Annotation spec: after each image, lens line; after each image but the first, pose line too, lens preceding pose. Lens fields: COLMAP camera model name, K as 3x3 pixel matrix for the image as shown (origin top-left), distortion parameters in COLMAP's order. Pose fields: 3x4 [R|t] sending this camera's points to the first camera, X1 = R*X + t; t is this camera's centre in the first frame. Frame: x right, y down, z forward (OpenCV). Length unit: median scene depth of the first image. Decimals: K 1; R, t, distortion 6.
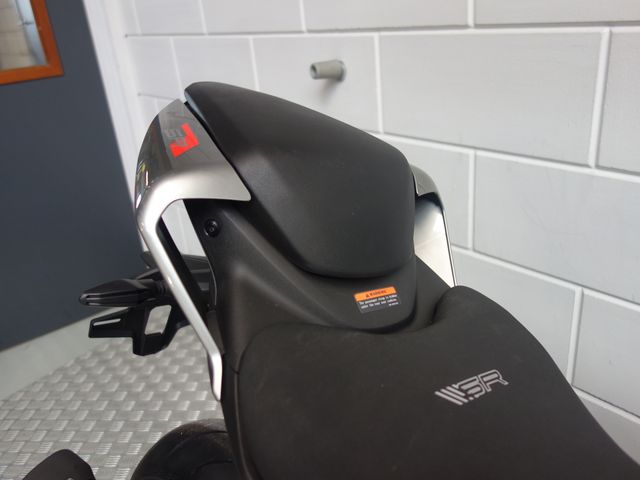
lens RADIAL K [[570.0, 0, 320.0], [0, 570.0, 240.0], [0, 0, 1]] dist [0.001226, 0.001143]
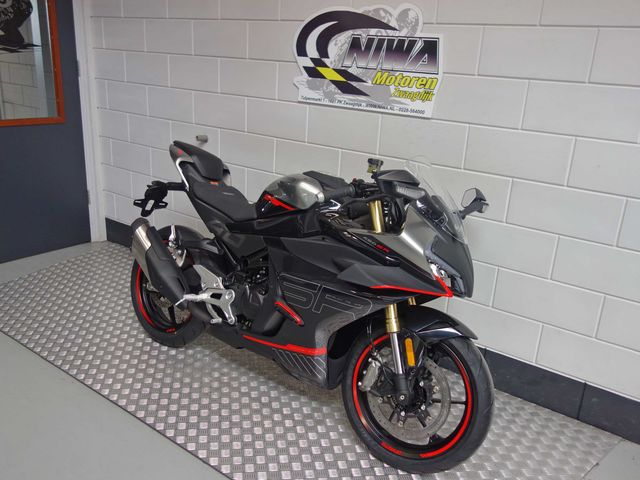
lens RADIAL K [[570.0, 0, 320.0], [0, 570.0, 240.0], [0, 0, 1]] dist [0.001226, 0.001143]
pose [[0.956829, 0.040391, 0.287830, -0.296839], [-0.016903, 0.996354, -0.083629, 0.669757], [-0.290158, 0.075153, 0.954023, -2.758567]]
